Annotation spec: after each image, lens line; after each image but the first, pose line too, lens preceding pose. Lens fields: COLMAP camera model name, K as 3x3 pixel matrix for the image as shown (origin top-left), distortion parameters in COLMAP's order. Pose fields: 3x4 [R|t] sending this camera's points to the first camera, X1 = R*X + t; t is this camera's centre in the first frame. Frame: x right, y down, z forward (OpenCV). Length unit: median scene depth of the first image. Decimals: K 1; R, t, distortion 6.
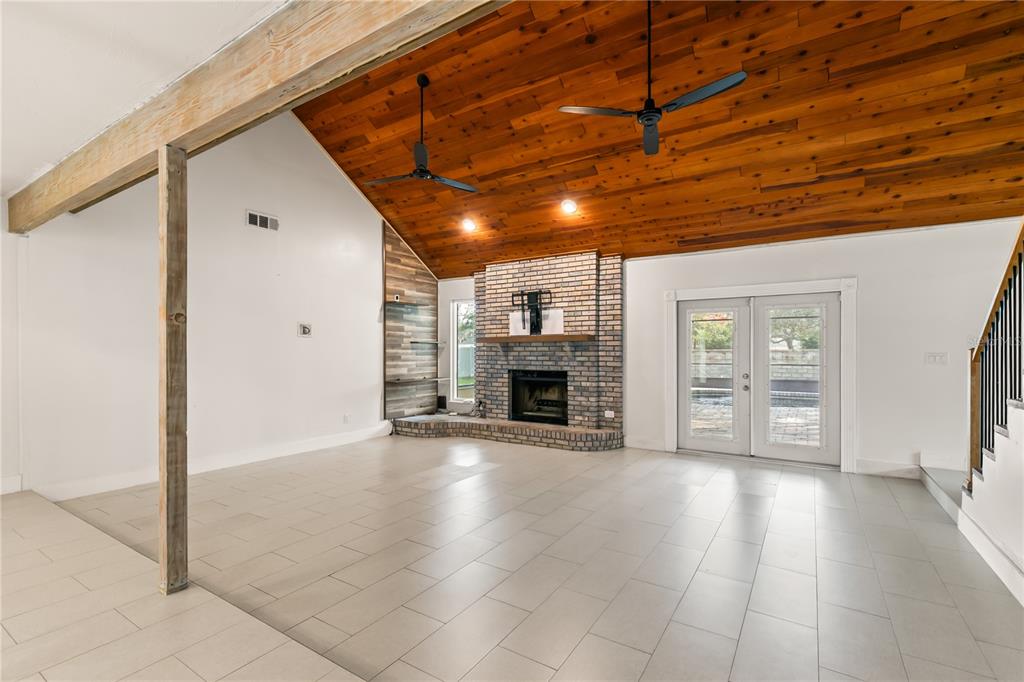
lens RADIAL K [[455.4, 0, 515.9], [0, 455.4, 352.3], [0, 0, 1]] dist [0.001194, 0.000089]
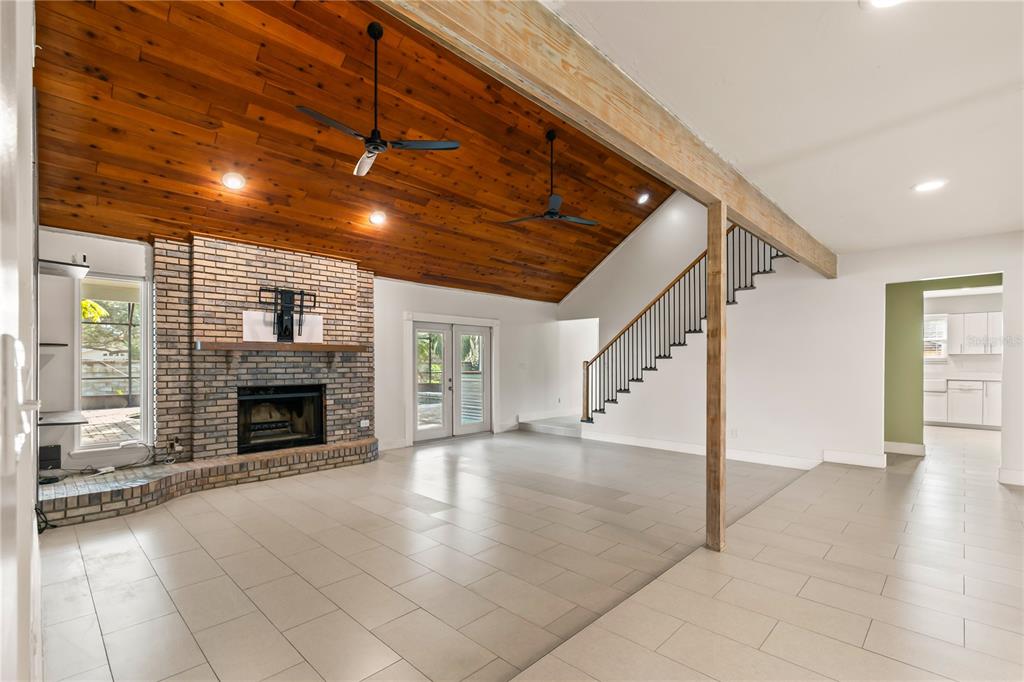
lens RADIAL K [[466.6, 0, 515.5], [0, 466.6, 363.9], [0, 0, 1]] dist [0.002441, -0.000042]
pose [[0.195510, -0.001695, 0.980700, -0.732472], [0.002430, 0.999996, 0.001244, 0.000789], [-0.980699, 0.002140, 0.195513, 0.442198]]
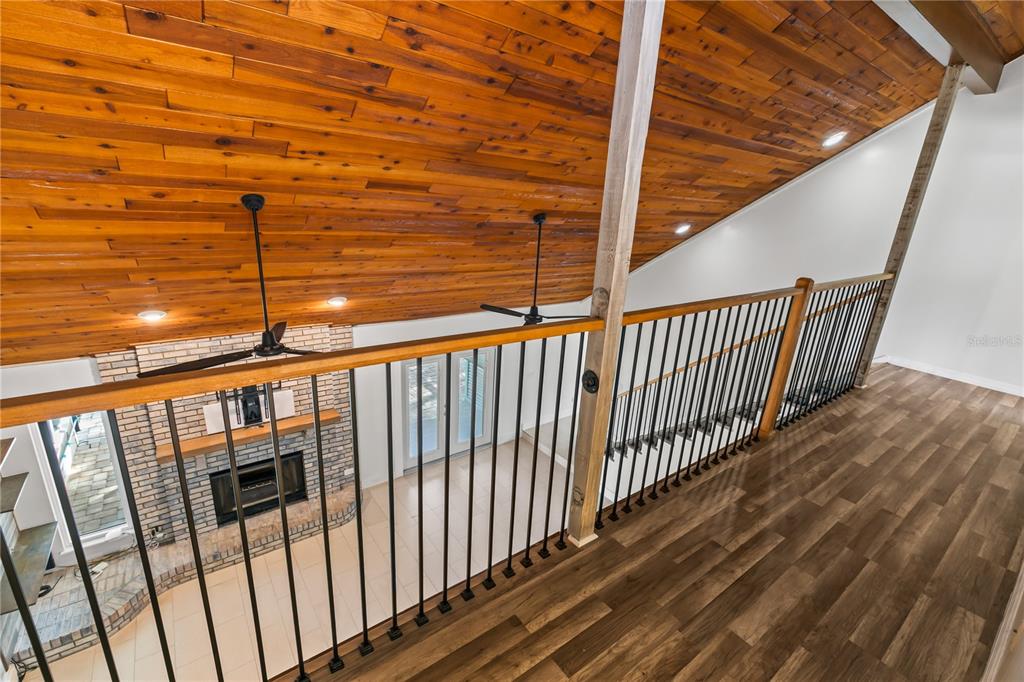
lens RADIAL K [[457.4, 0, 515.0], [0, 457.4, 344.2], [0, 0, 1]] dist [0.002086, 0.000809]
pose [[0.350651, -0.266420, 0.897811, -0.505683], [-0.053826, 0.951363, 0.303334, -0.463052], [-0.934958, -0.154690, 0.319256, 0.340609]]
